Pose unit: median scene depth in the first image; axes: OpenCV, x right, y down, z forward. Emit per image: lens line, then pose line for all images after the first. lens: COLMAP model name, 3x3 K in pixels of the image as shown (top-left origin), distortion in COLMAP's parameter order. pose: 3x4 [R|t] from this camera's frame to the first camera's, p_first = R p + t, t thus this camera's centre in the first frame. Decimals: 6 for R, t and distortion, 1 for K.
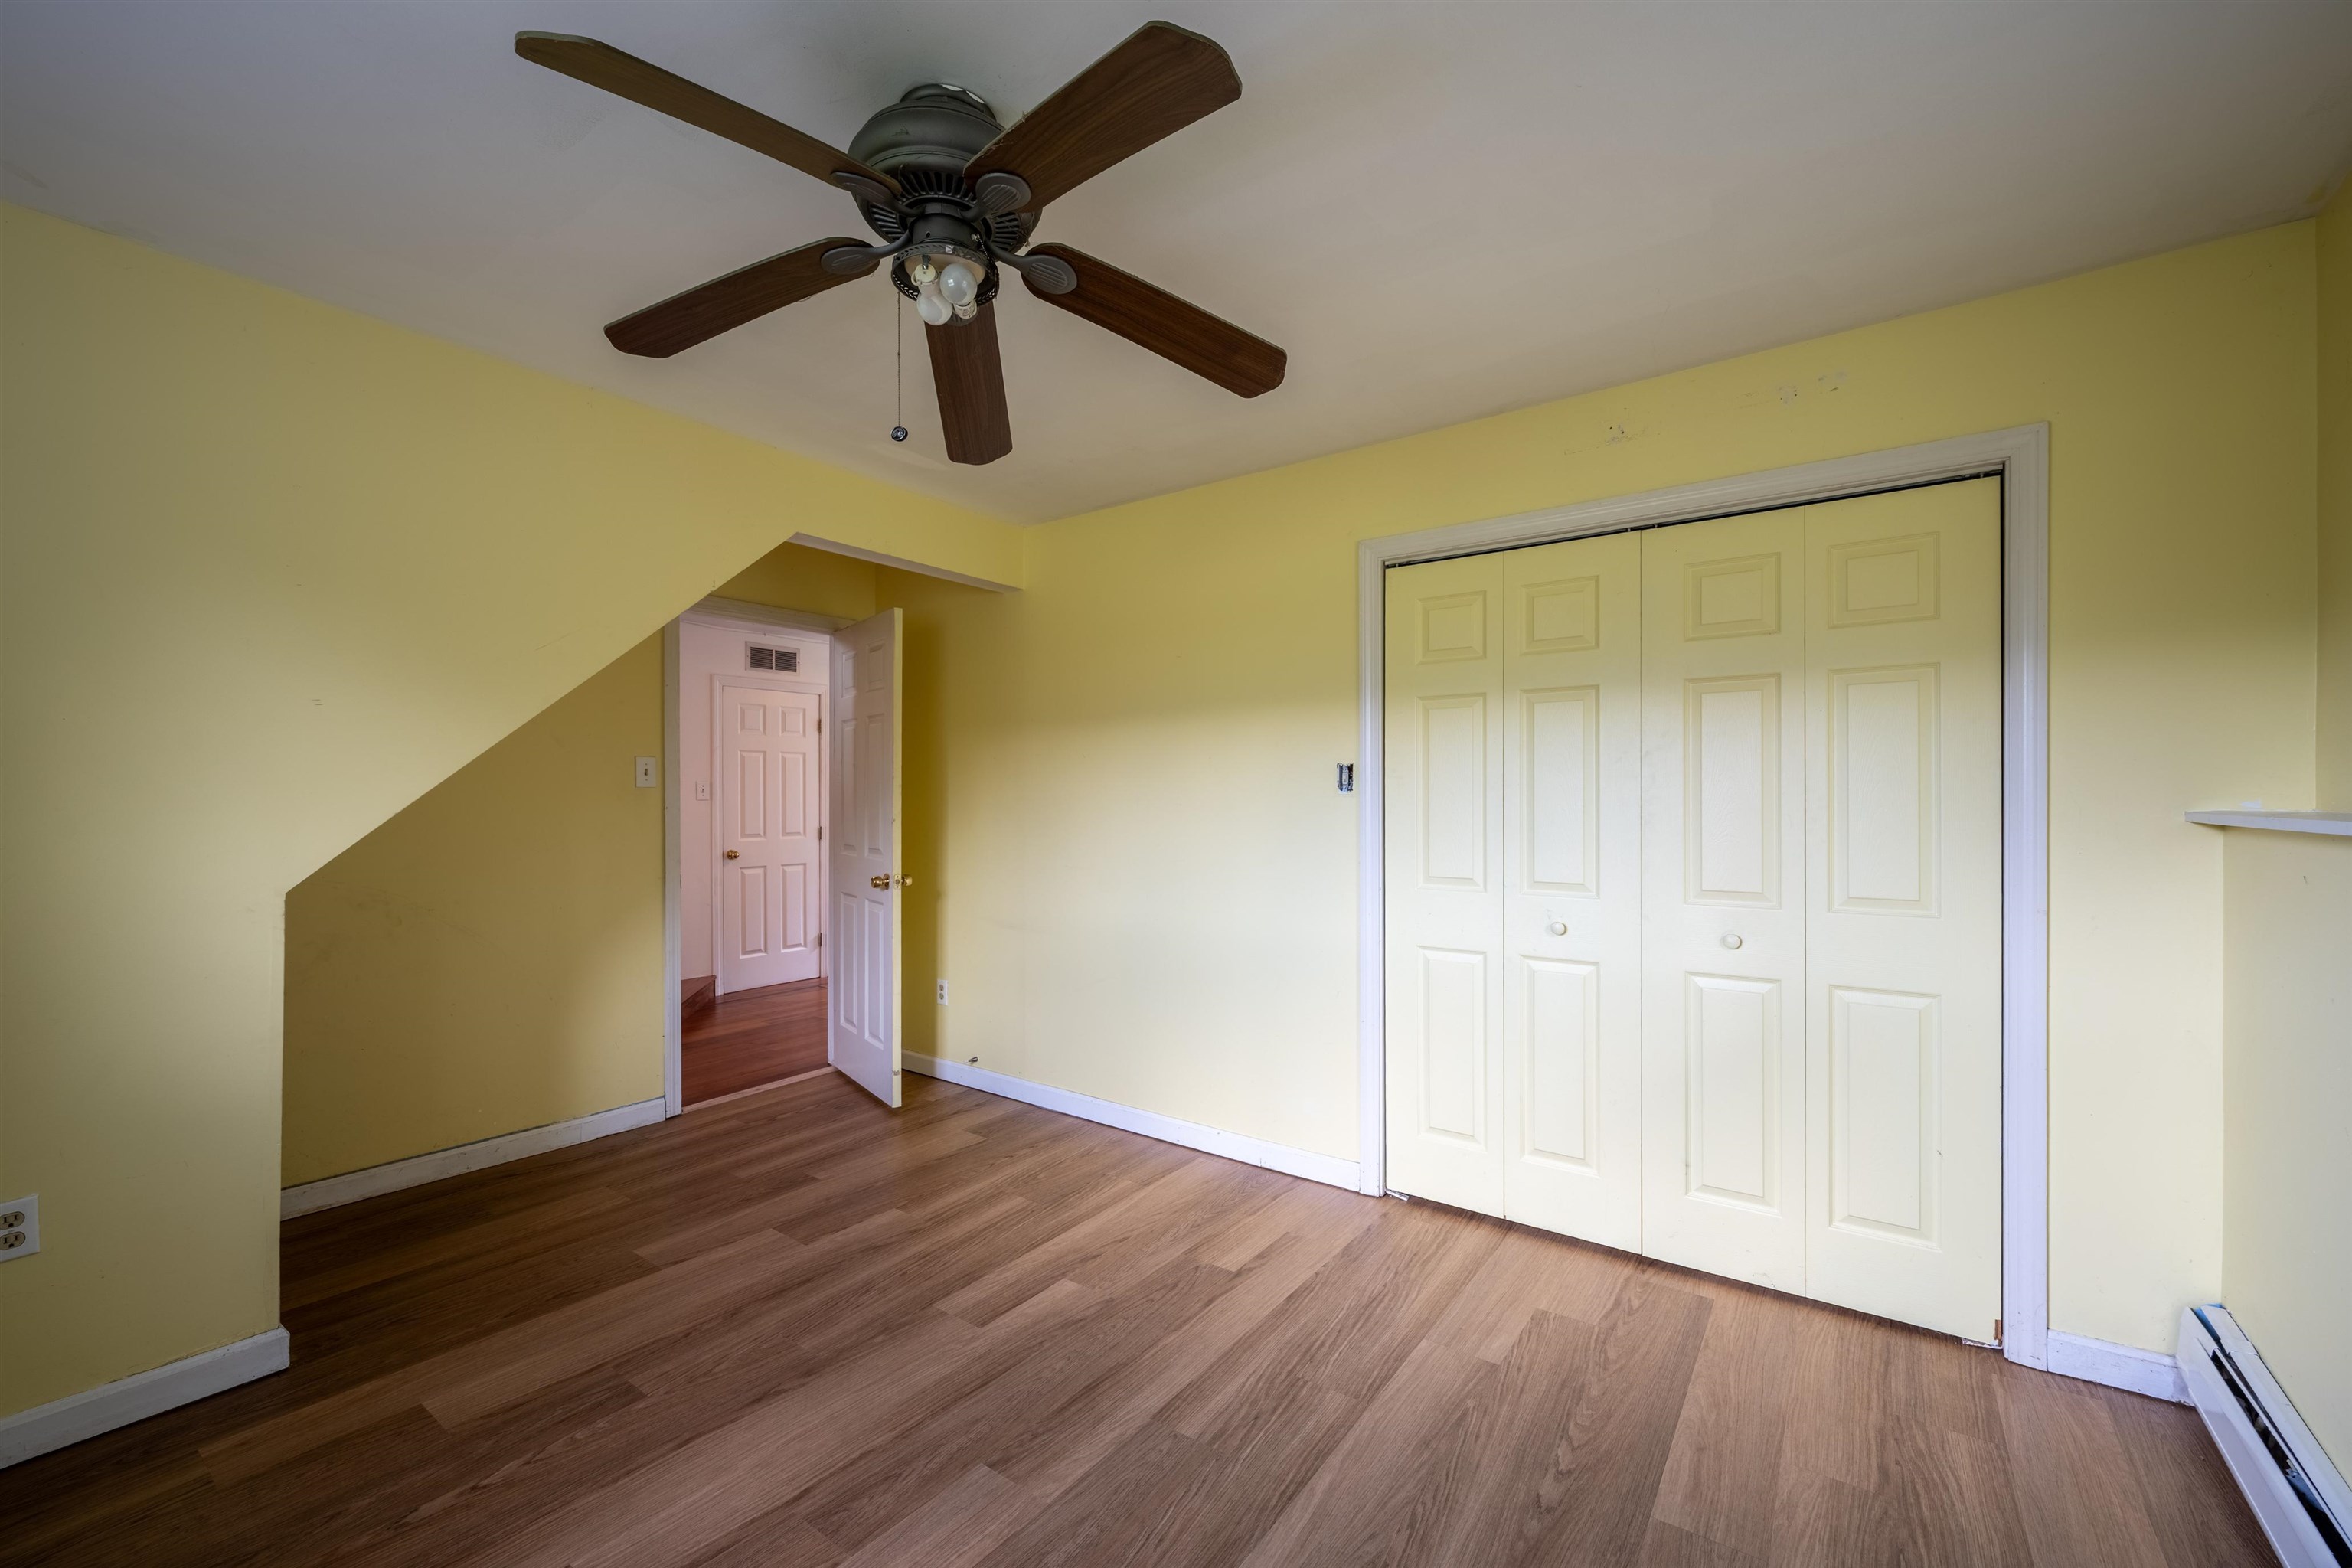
lens RADIAL K [[946.0, 0, 1169.7], [0, 946.0, 795.6], [0, 0, 1]] dist [-0.007507, 0.000132]
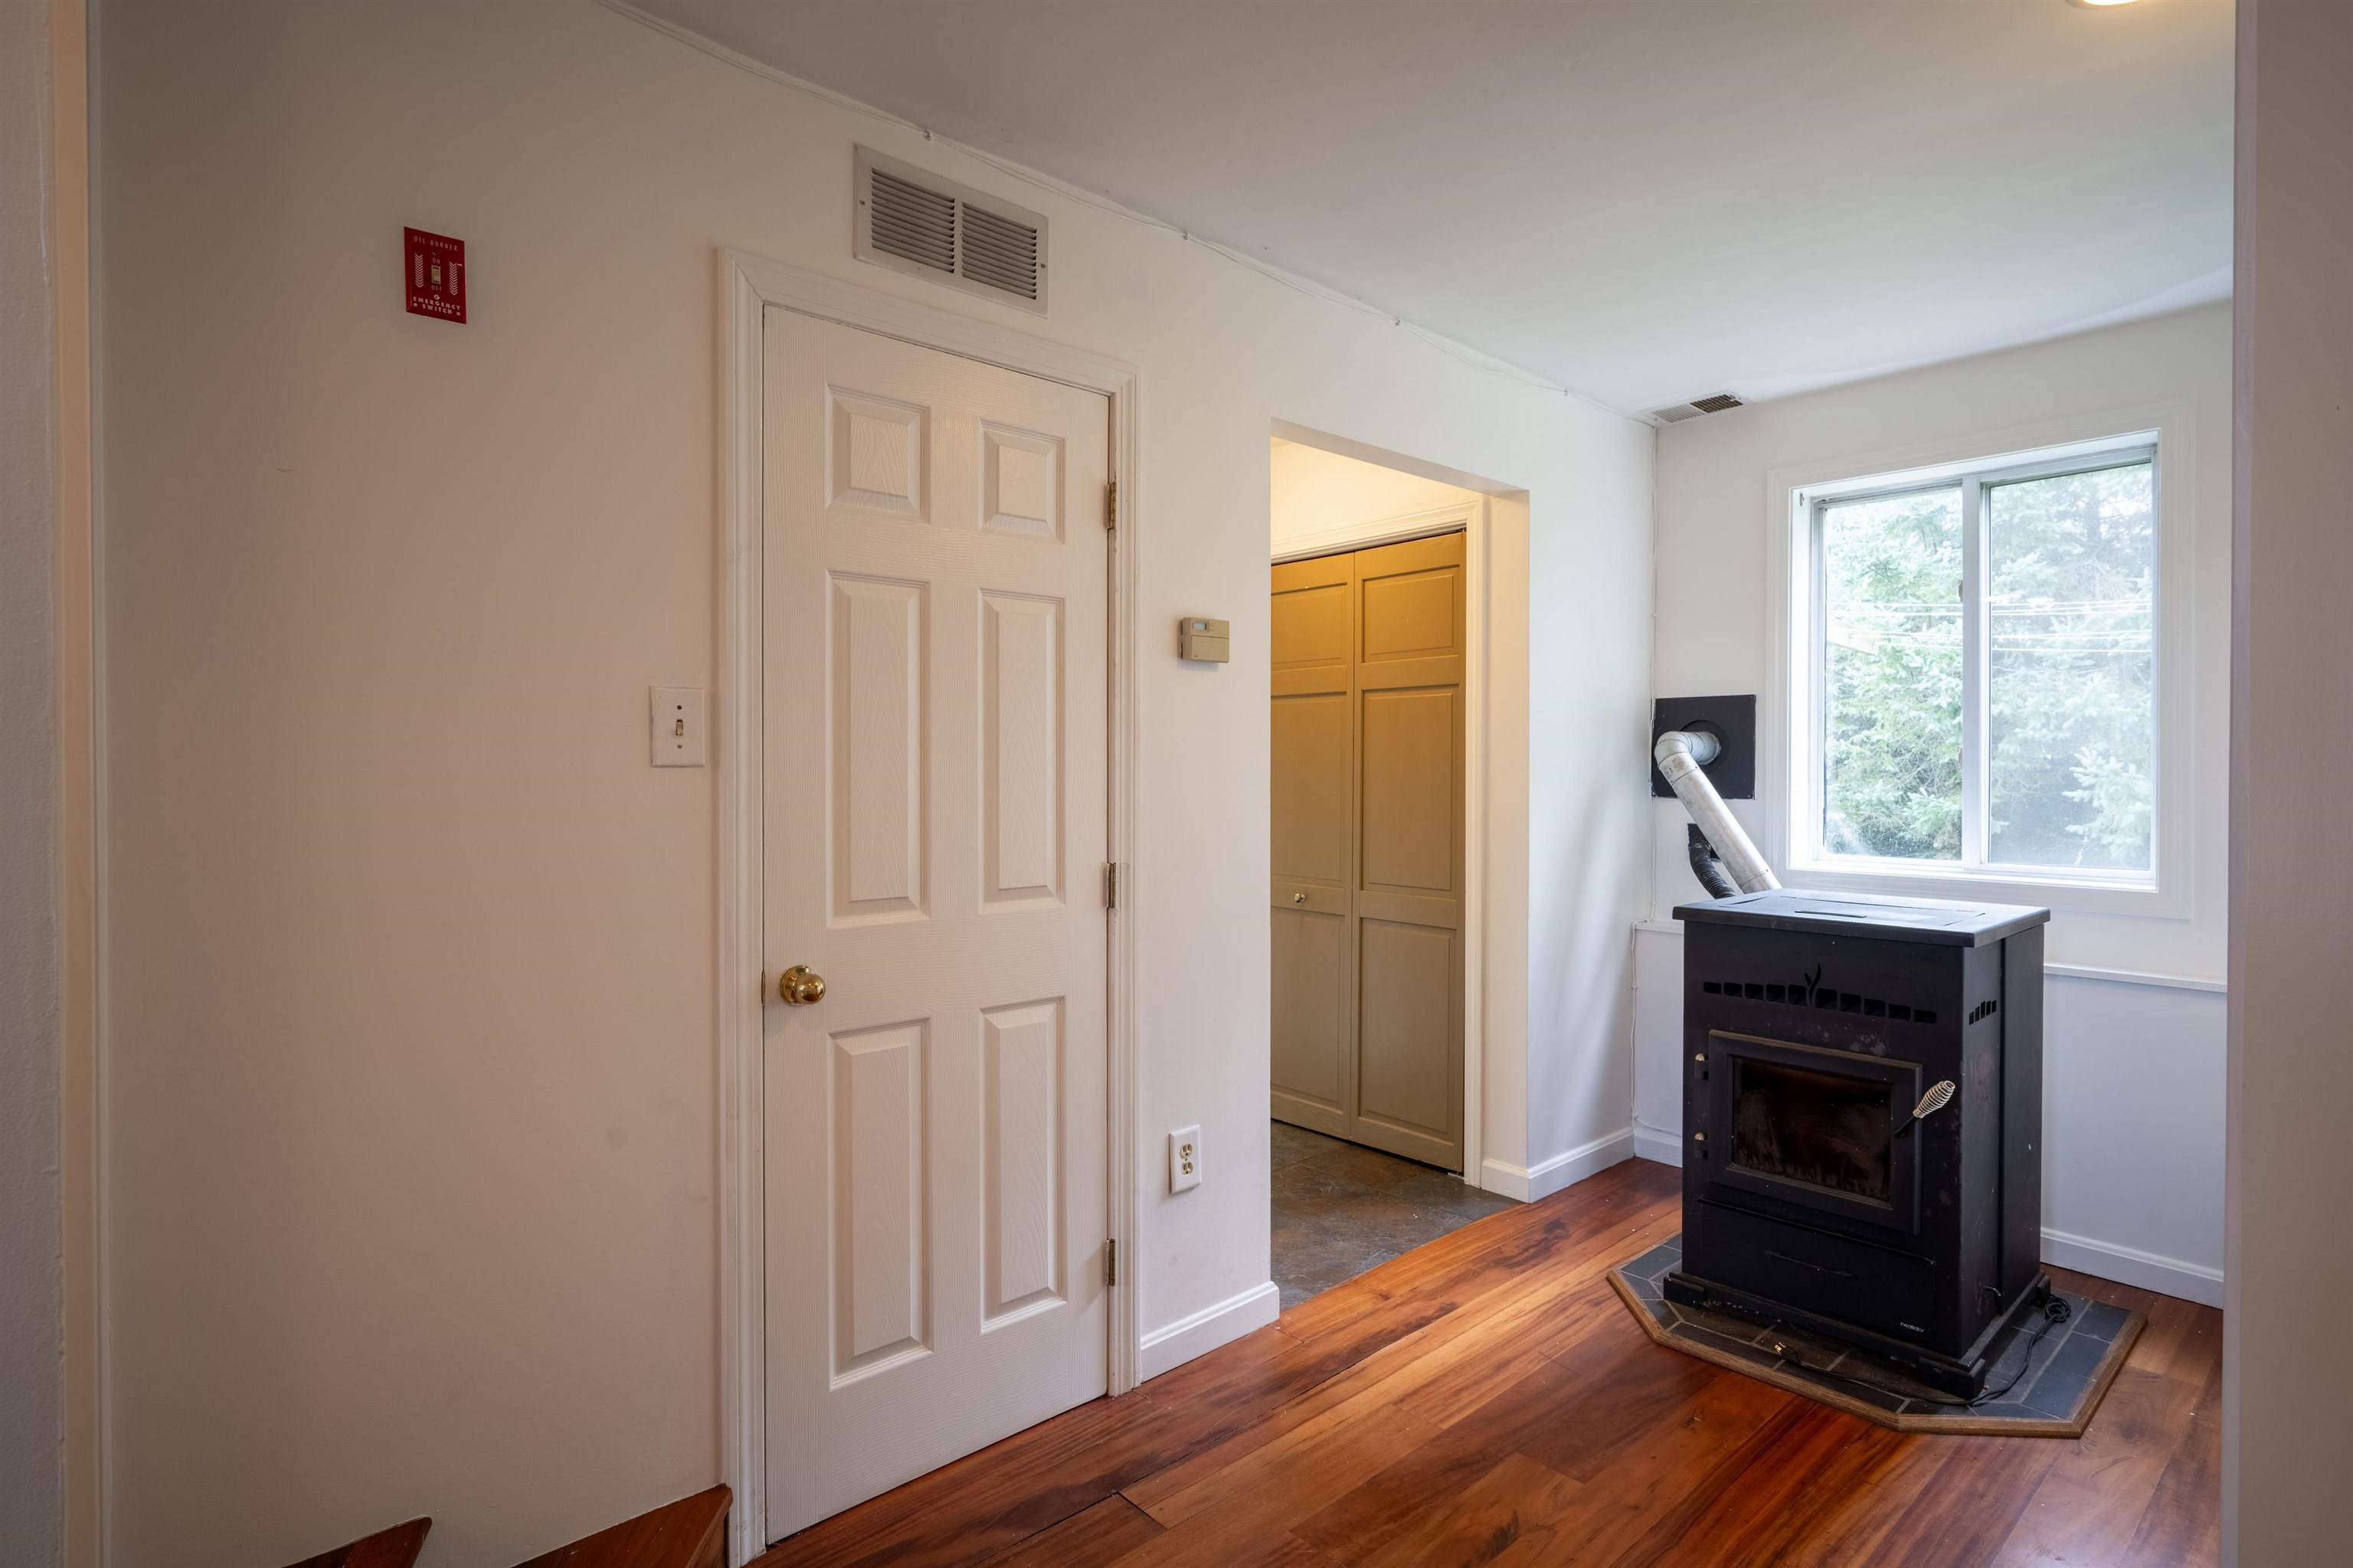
lens RADIAL K [[1164.4, 0, 1179.4], [0, 1164.4, 789.9], [0, 0, 1]] dist [-0.014351, -0.000860]
pose [[0.977345, 0.007578, -0.211518, -0.296308], [-0.005169, 0.999915, 0.011943, 0.006500], [0.211590, -0.010579, 0.977301, 0.712451]]
